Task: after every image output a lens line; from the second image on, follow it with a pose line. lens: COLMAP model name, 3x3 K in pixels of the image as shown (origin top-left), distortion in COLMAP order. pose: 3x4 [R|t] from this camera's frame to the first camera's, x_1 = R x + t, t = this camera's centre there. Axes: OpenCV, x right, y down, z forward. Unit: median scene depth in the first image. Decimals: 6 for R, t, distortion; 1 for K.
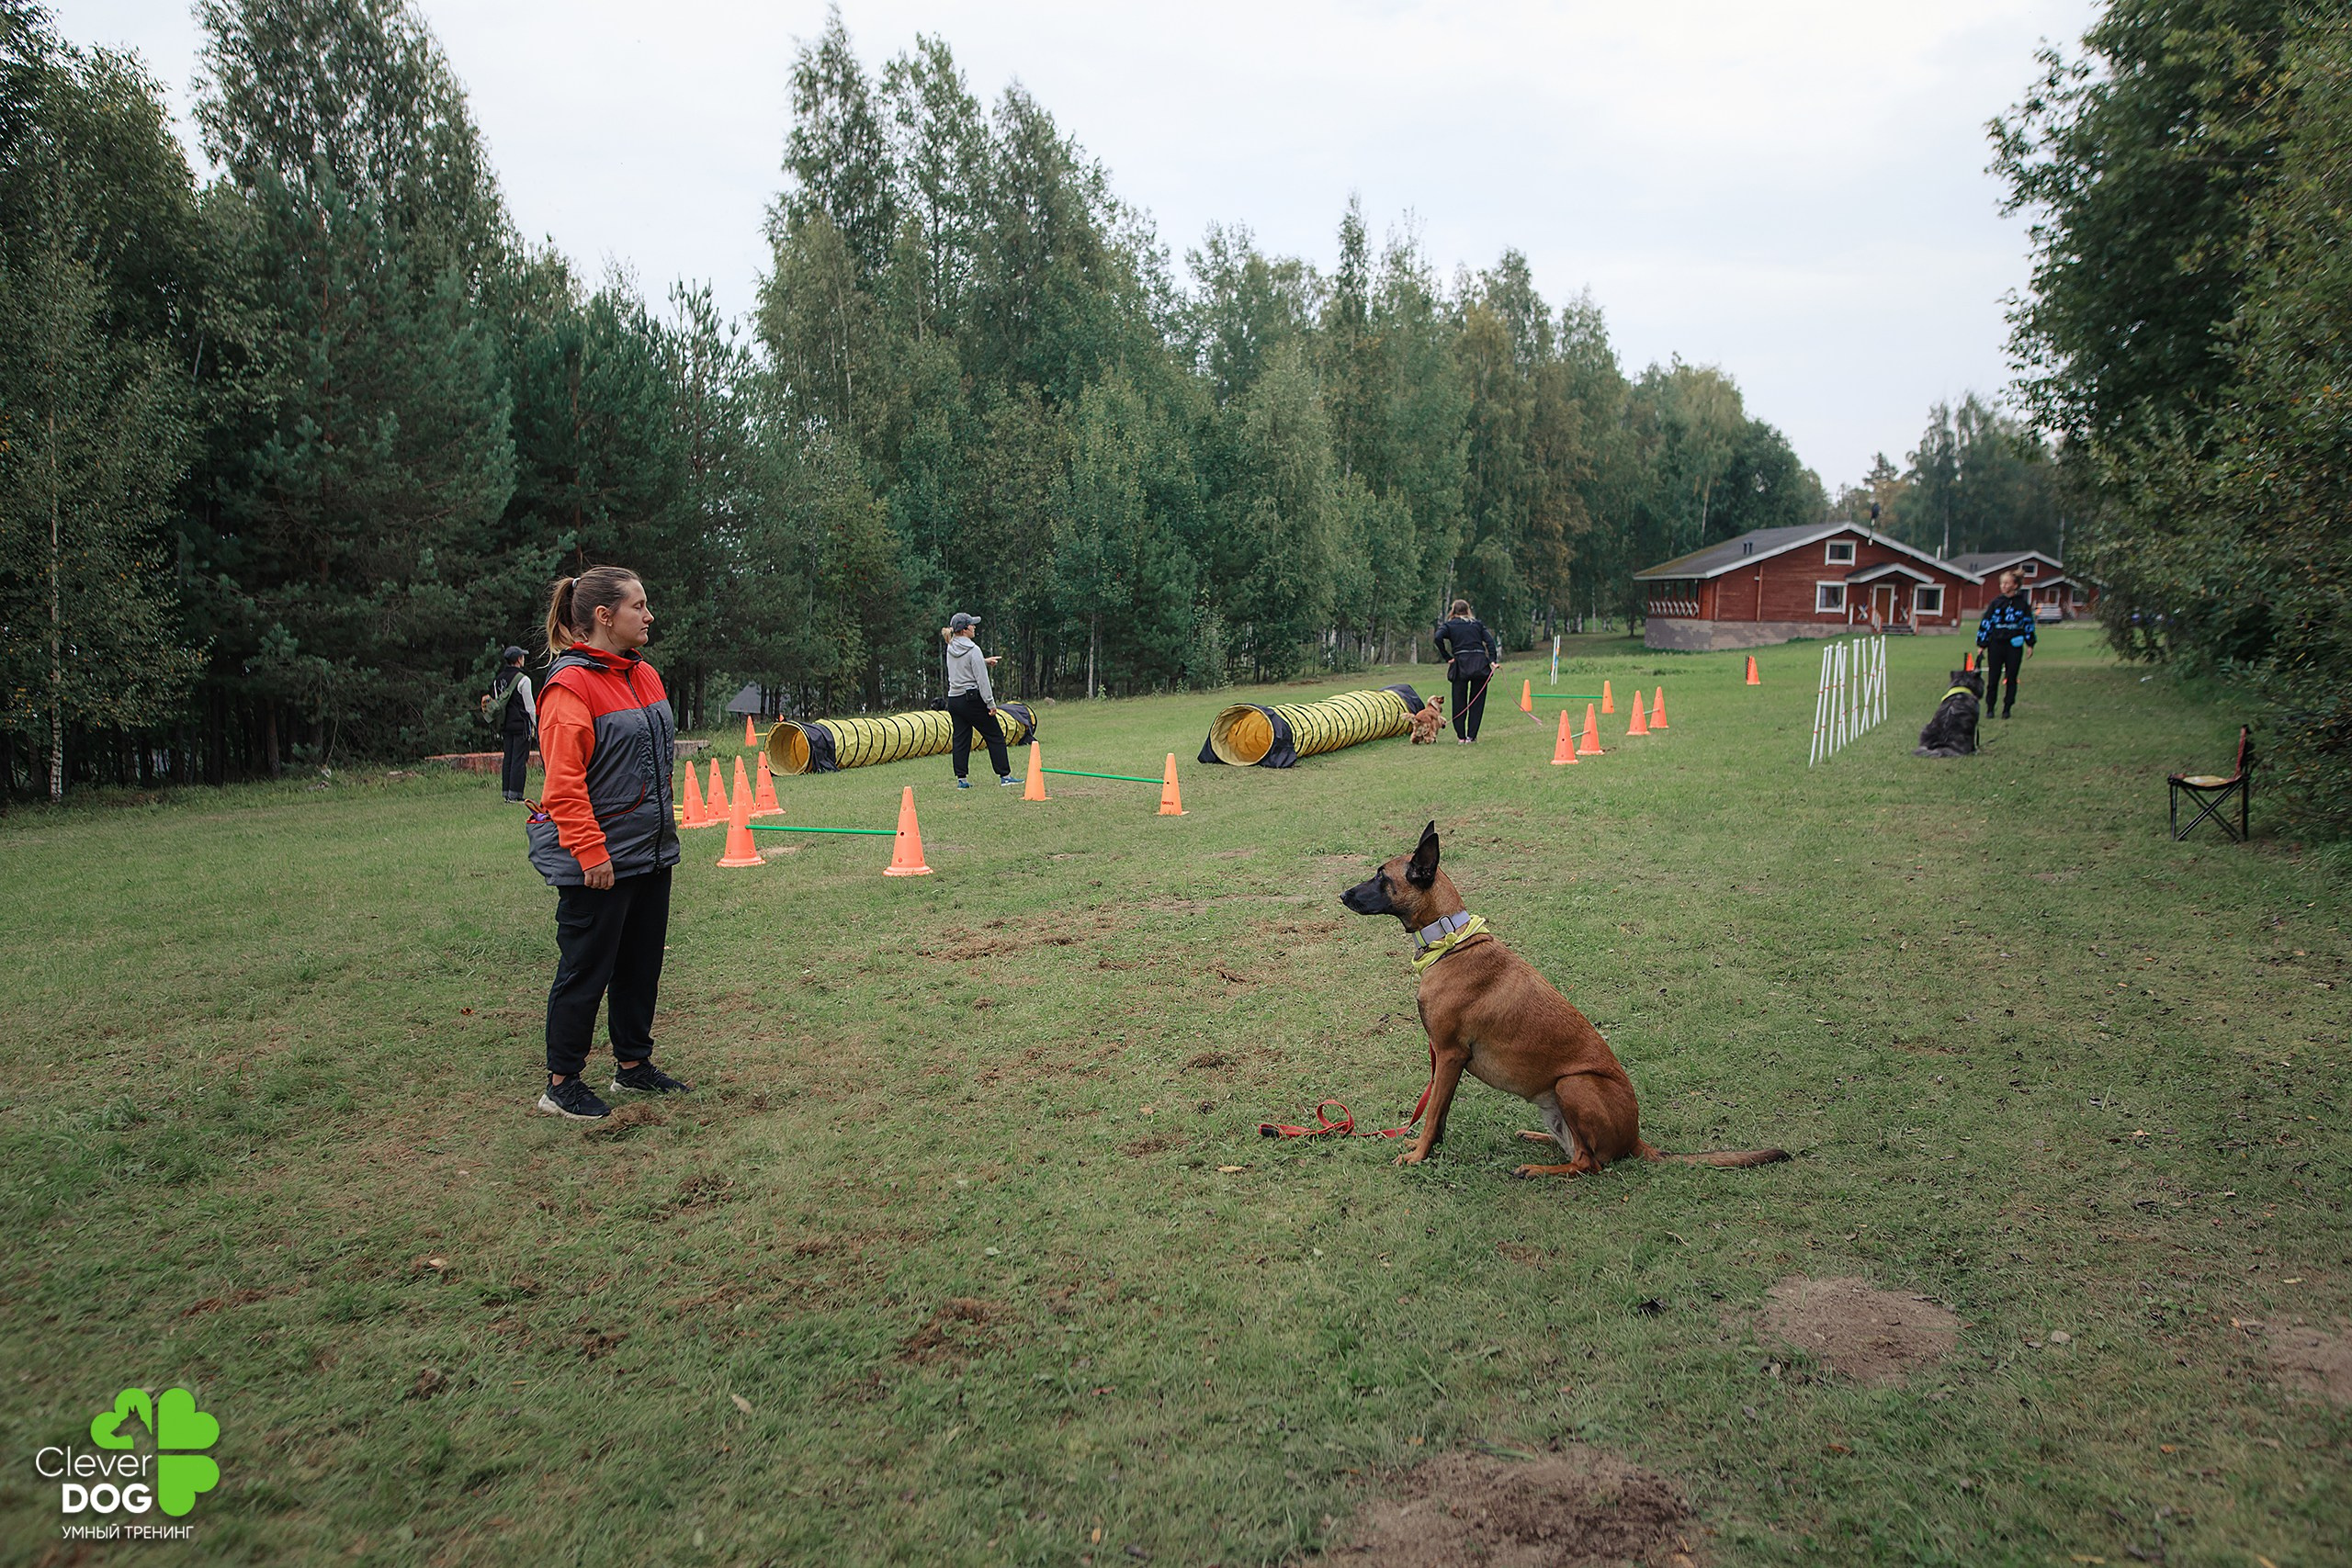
lens RADIAL K [[1598.9, 0, 1174.9], [0, 1598.9, 789.9], [0, 0, 1]] dist [-0.008456, 0.004763]
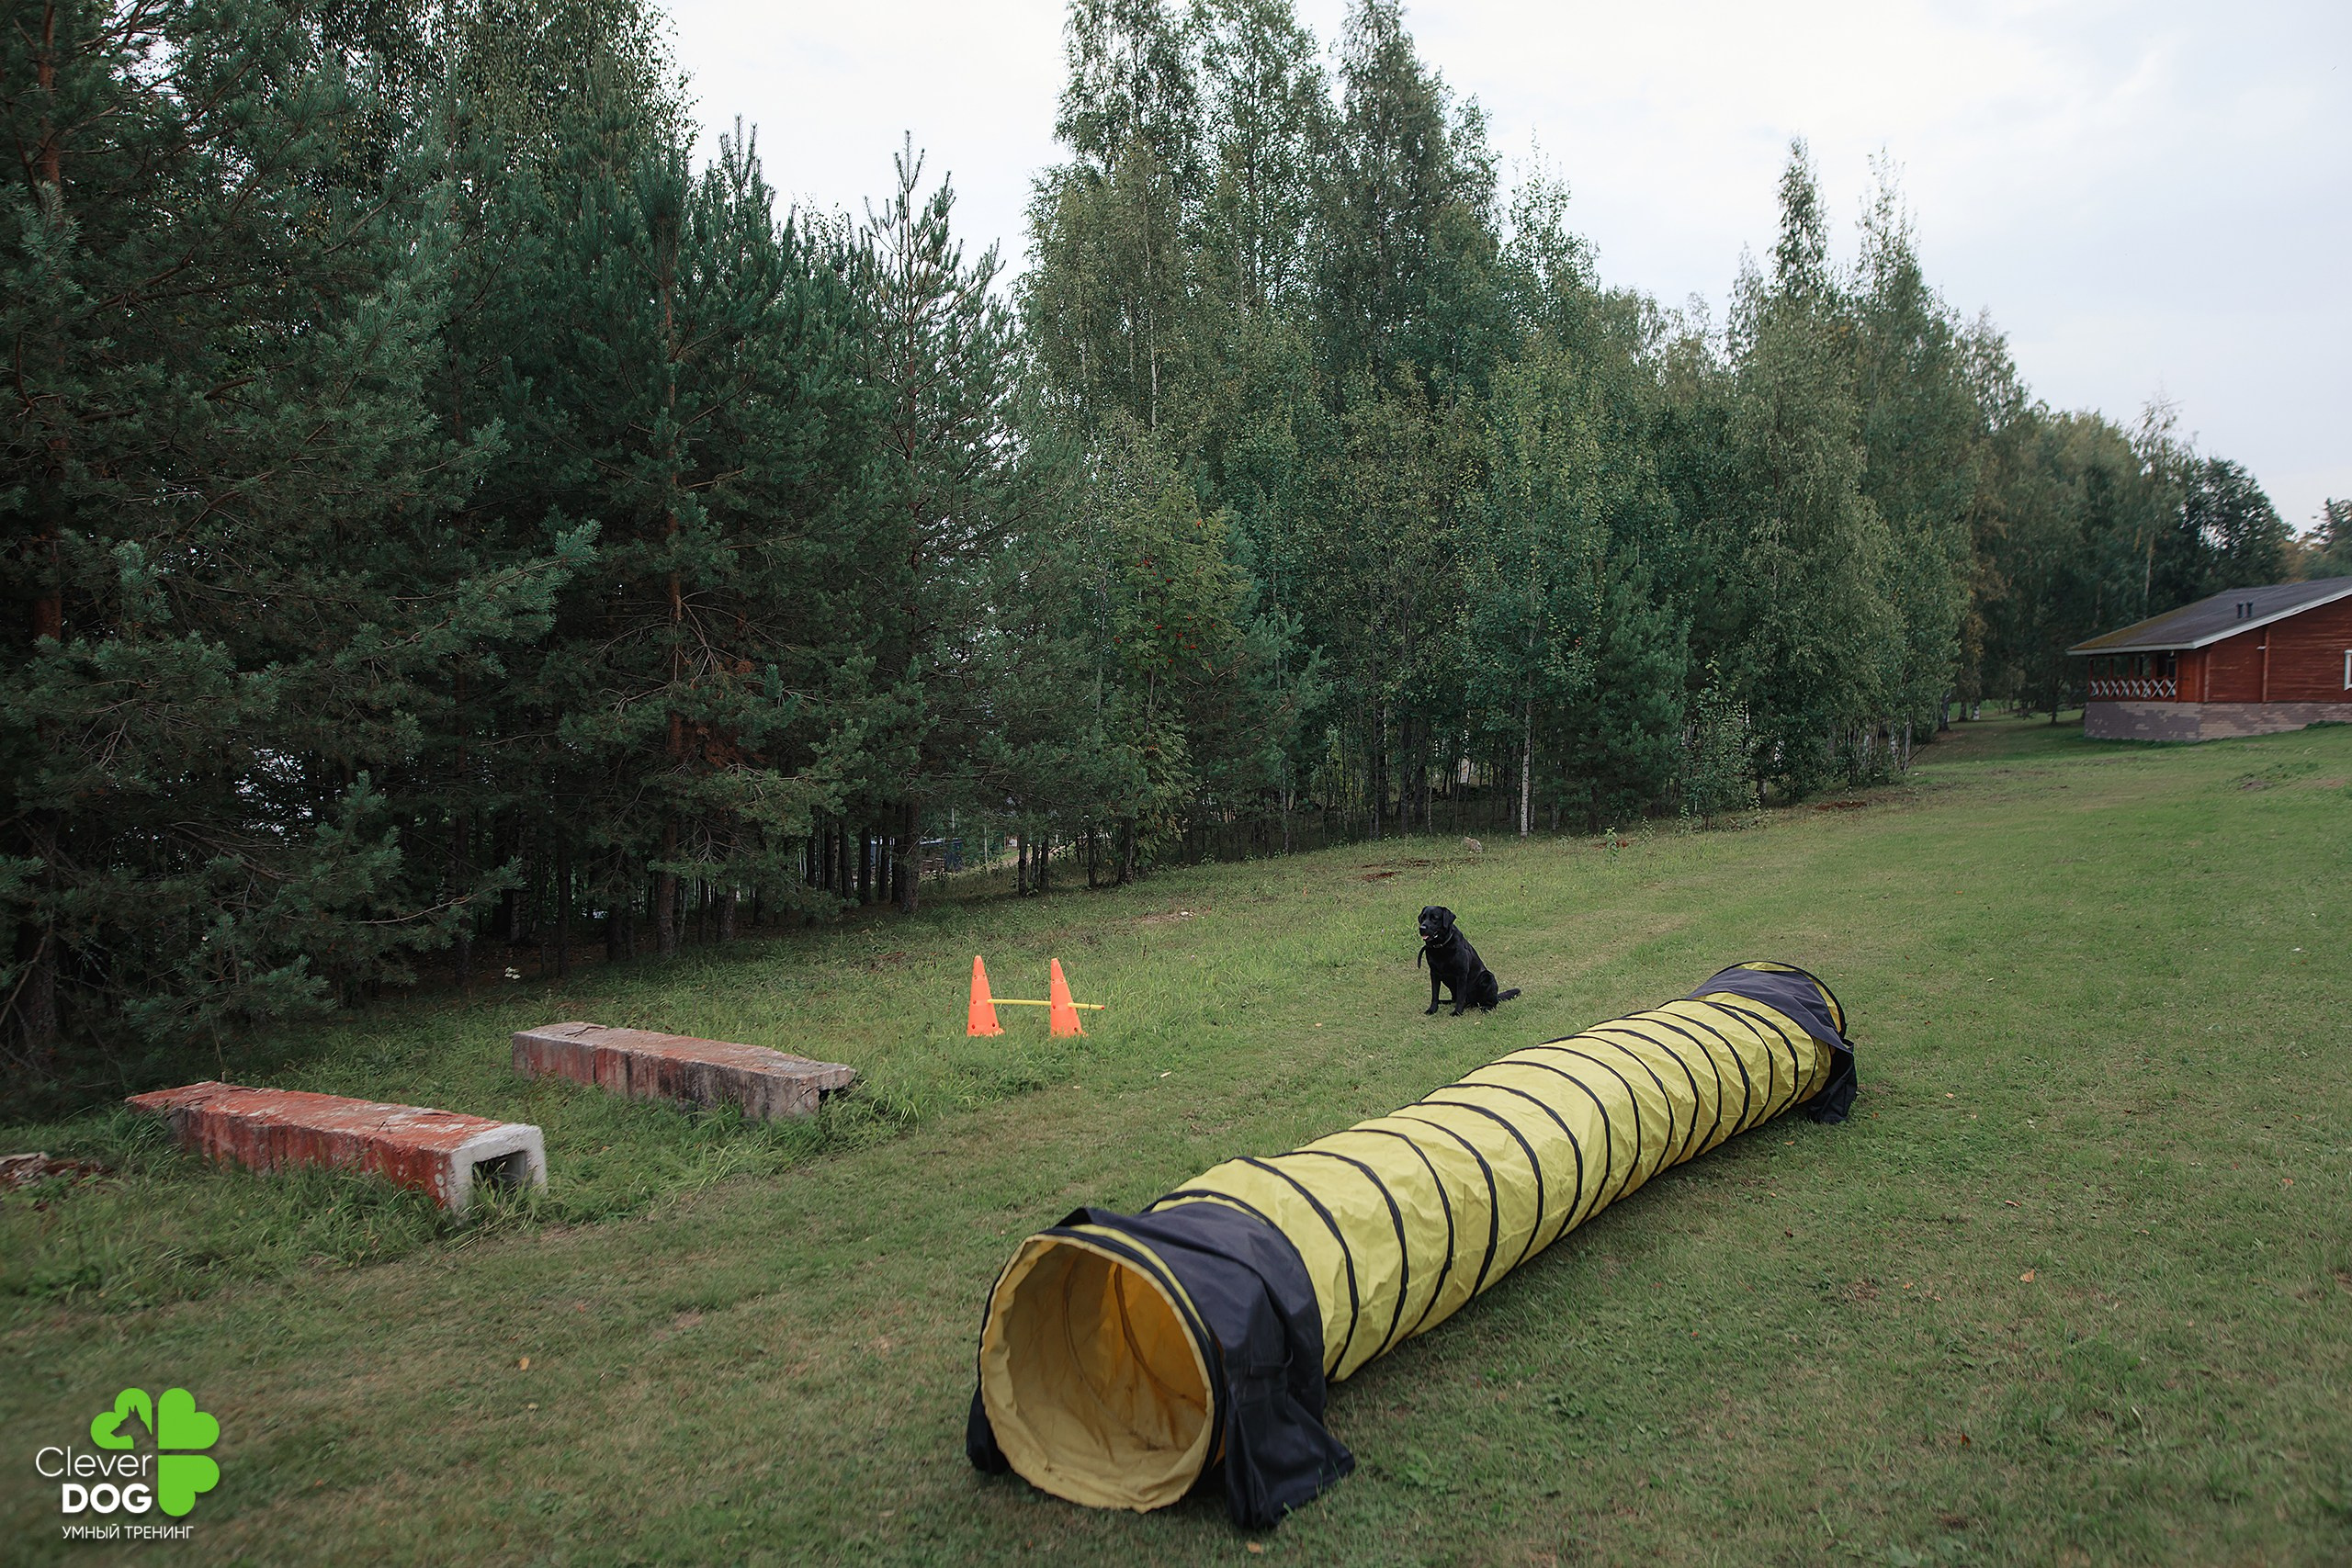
lens RADIAL K [[1598.9, 0, 1169.3], [0, 1598.9, 773.0], [0, 0, 1]] dist [-0.008456, 0.004763]
pose [[0.986342, -0.008351, -0.164500, -0.062323], [-0.003035, 0.997623, -0.068846, -0.026987], [0.164684, 0.068405, 0.983971, 0.250049]]
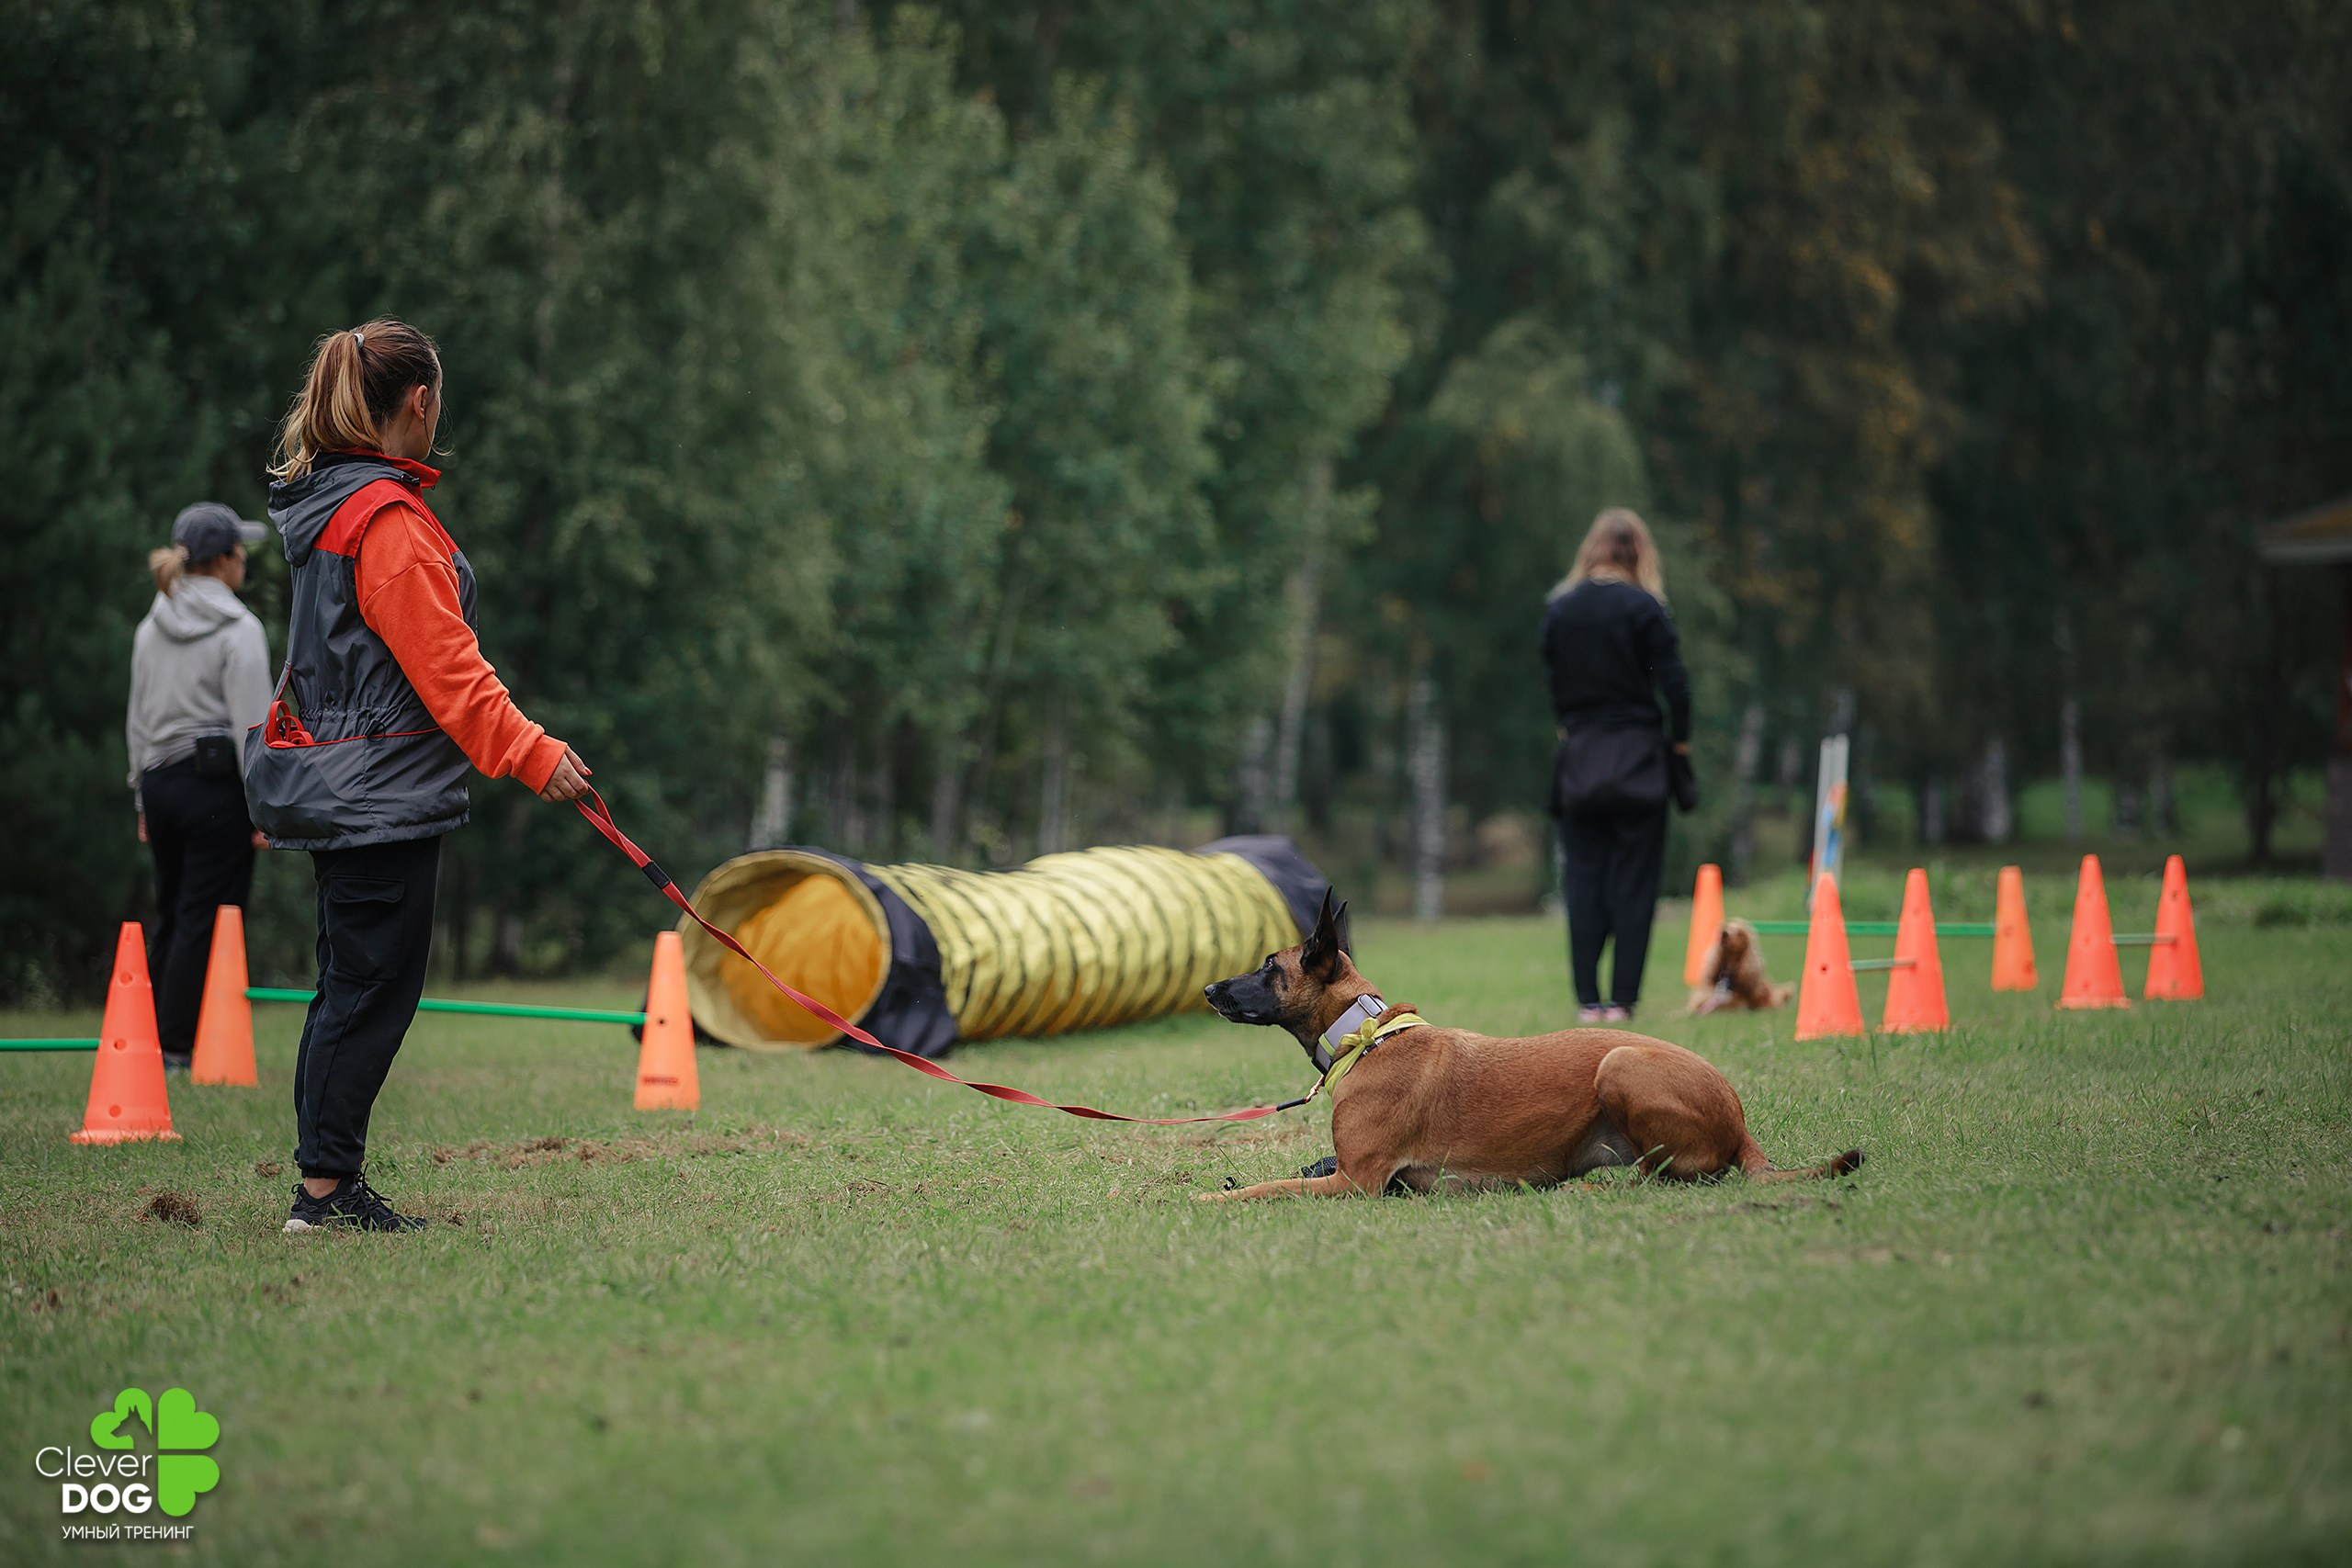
lens RADIAL K [[9643.7, 0, 1130.5], [0, 9643.7, 660.8], [0, 0, 1]] dist [0.691618, 0.000000]
pose [[0.987812, 0.020065, 0.154355, -0.047639], [-0.001619, 0.992927, -0.118713, 0.034333], [-0.155645, 0.117016, 0.980858, -0.219038]]
